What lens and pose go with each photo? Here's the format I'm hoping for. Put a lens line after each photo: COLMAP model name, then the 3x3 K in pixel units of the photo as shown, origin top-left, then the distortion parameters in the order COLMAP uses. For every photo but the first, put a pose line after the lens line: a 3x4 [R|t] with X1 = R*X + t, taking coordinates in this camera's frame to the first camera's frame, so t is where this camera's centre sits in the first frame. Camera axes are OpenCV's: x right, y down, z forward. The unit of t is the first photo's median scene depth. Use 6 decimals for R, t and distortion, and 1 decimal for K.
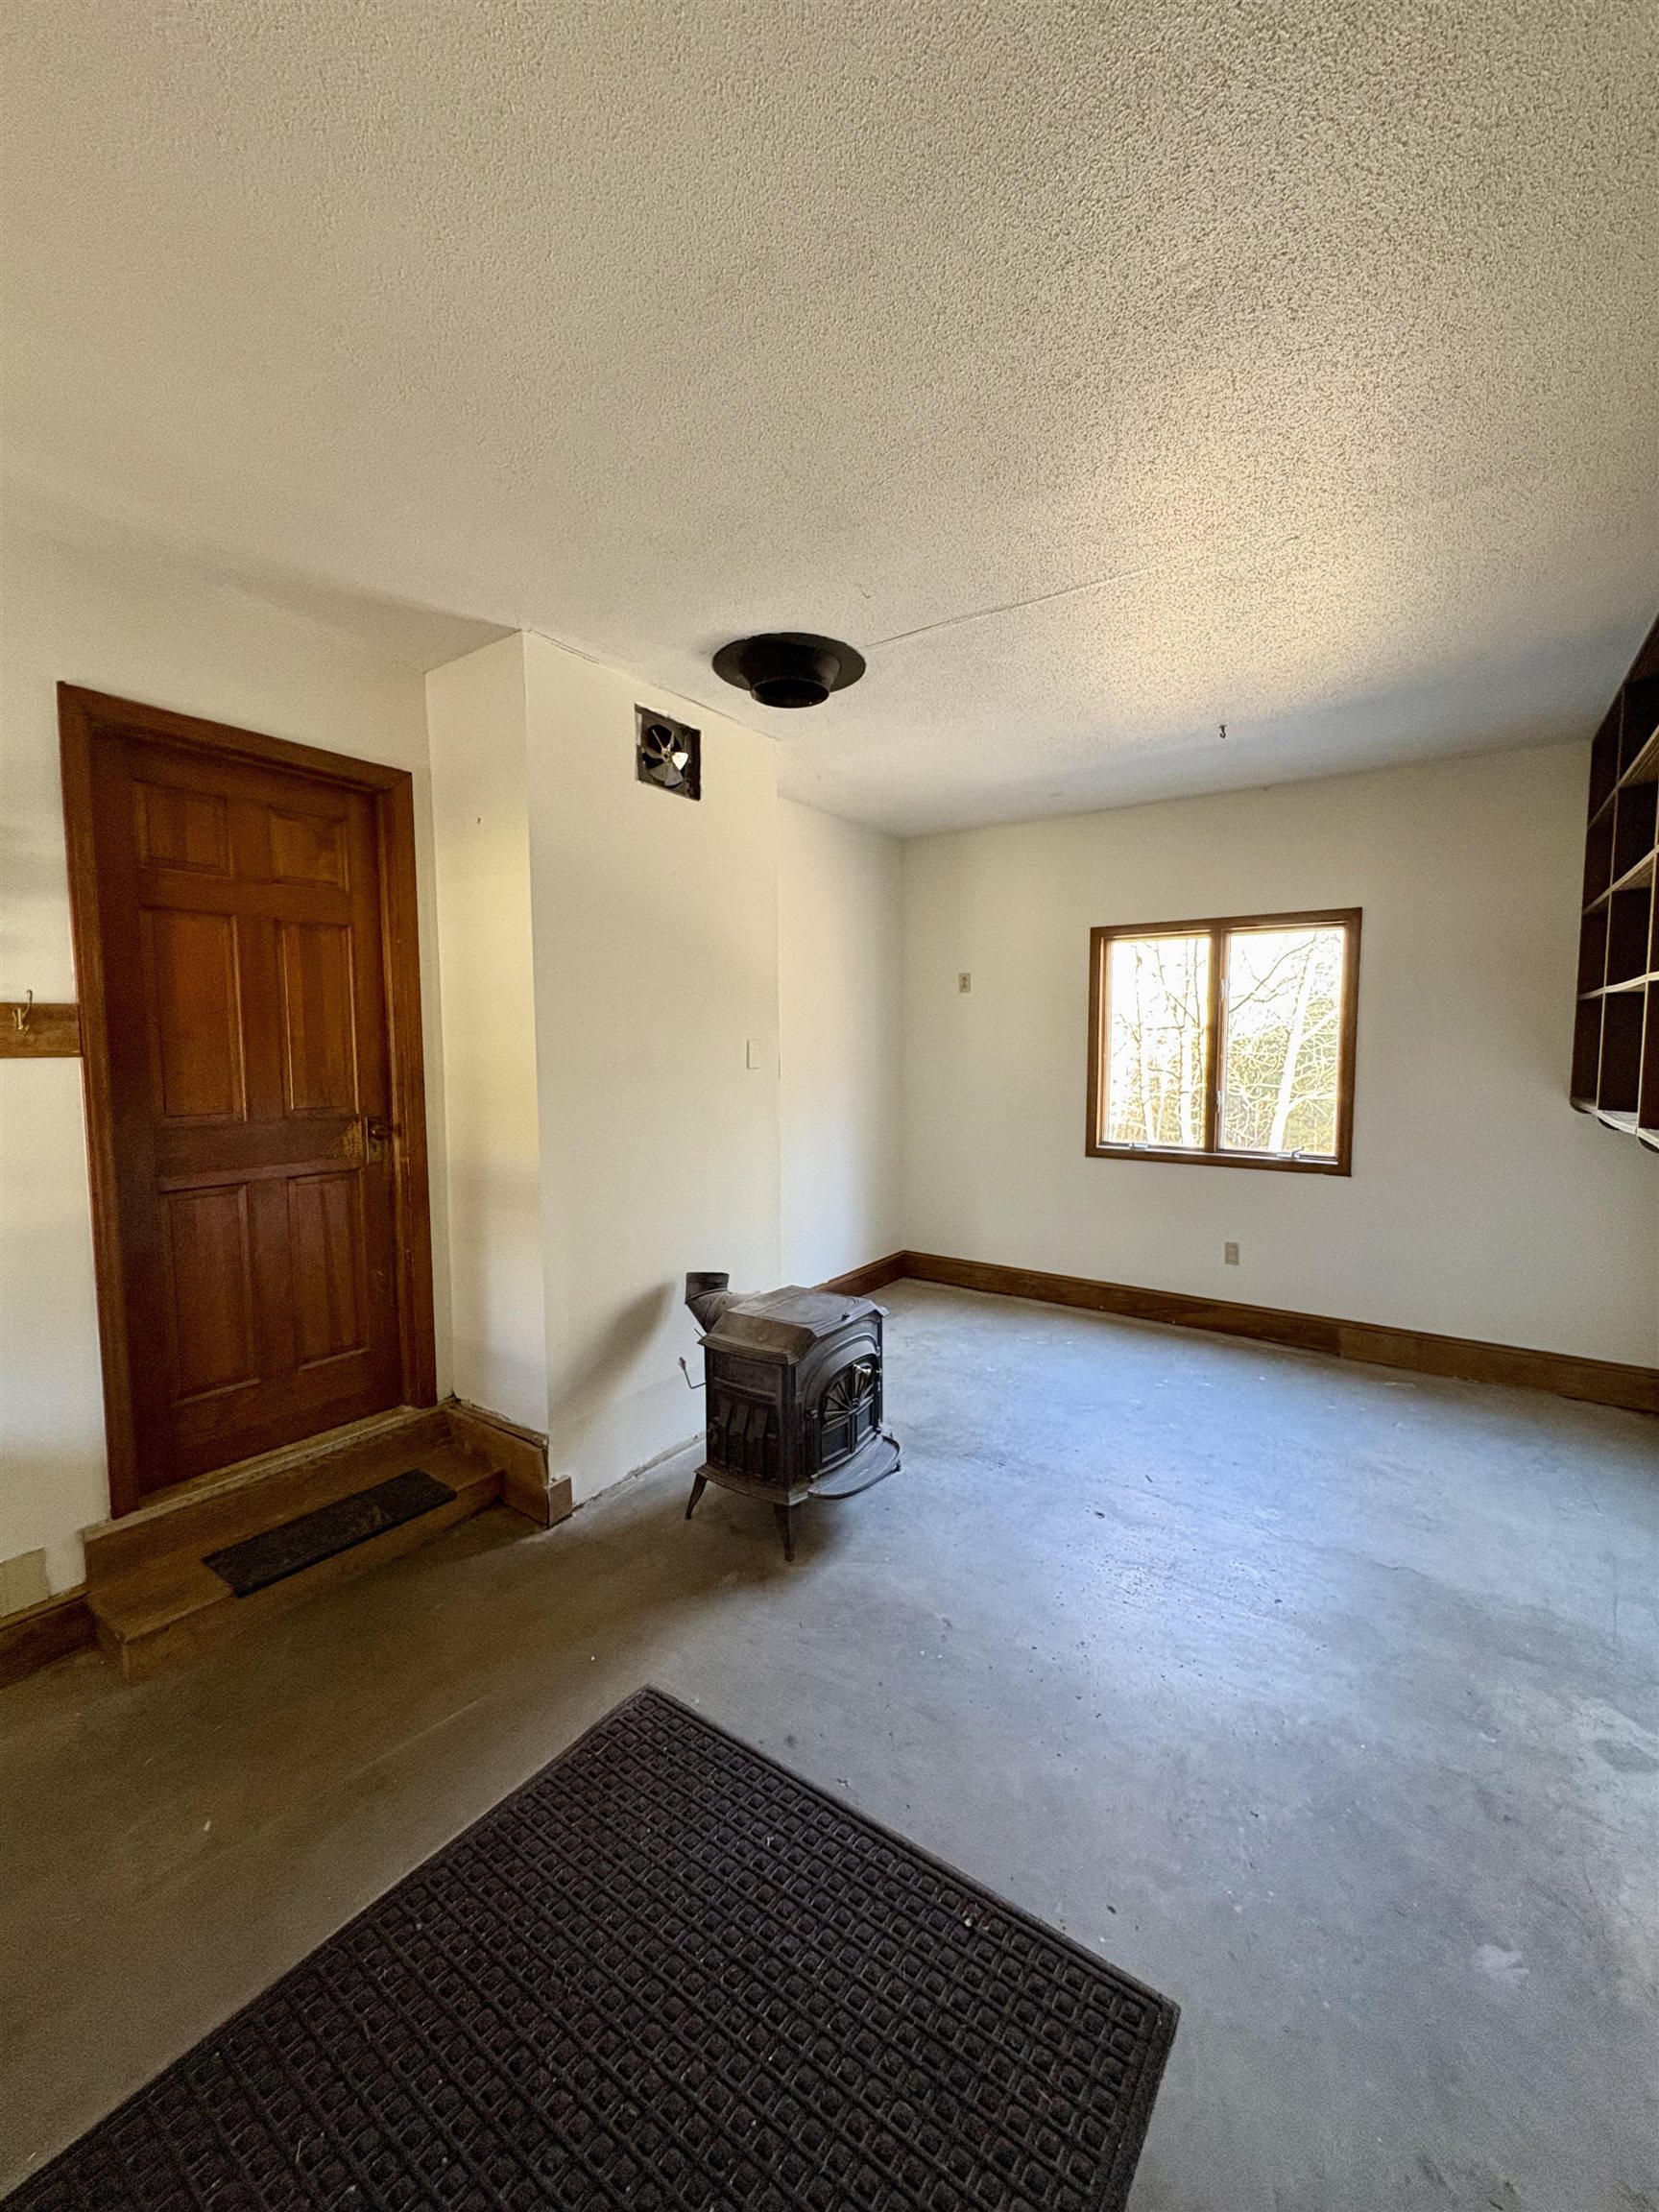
lens RADIAL K [[879.2, 0, 833.2], [0, 879.2, 1106.7], [0, 0, 1]] dist [-0.000122, 0.000217]
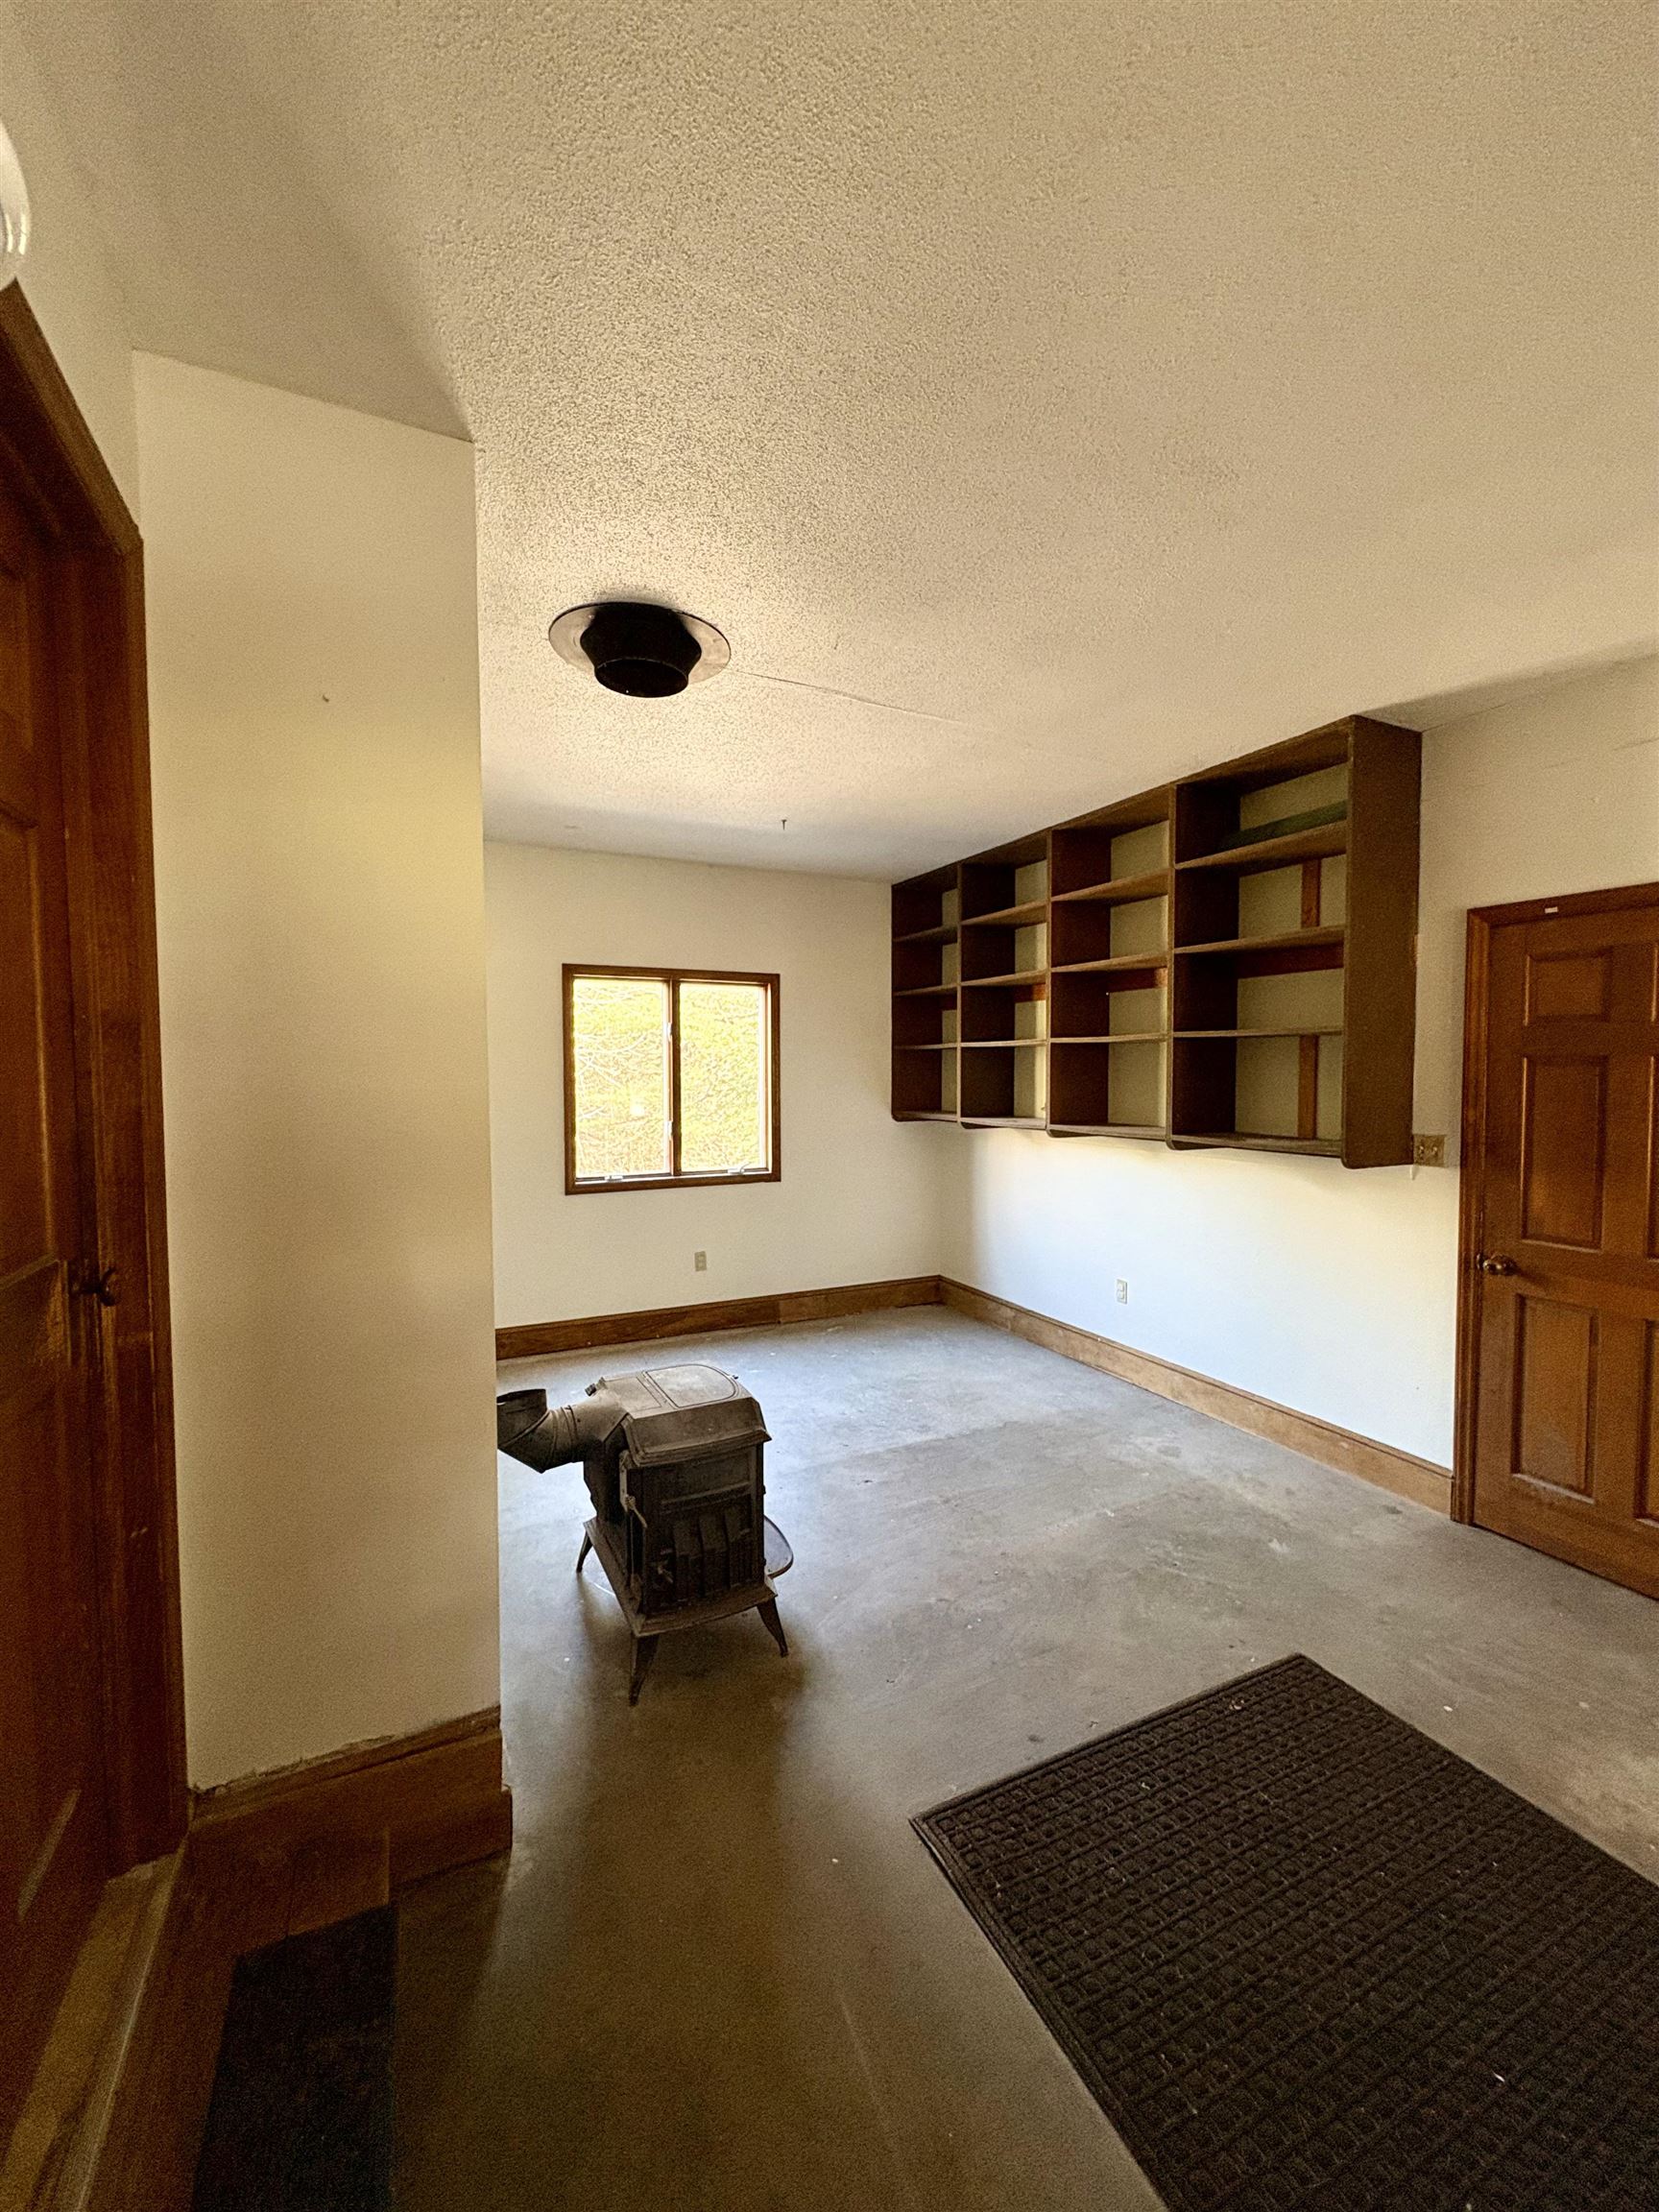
lens RADIAL K [[879.2, 0, 832.2], [0, 879.2, 1105.2], [0, 0, 1]] dist [-0.000122, 0.000217]
pose [[0.487397, -0.035757, 0.872448, -0.515356], [0.070893, 0.997483, 0.001277, -0.028953], [-0.870298, 0.061228, 0.488706, 0.313485]]
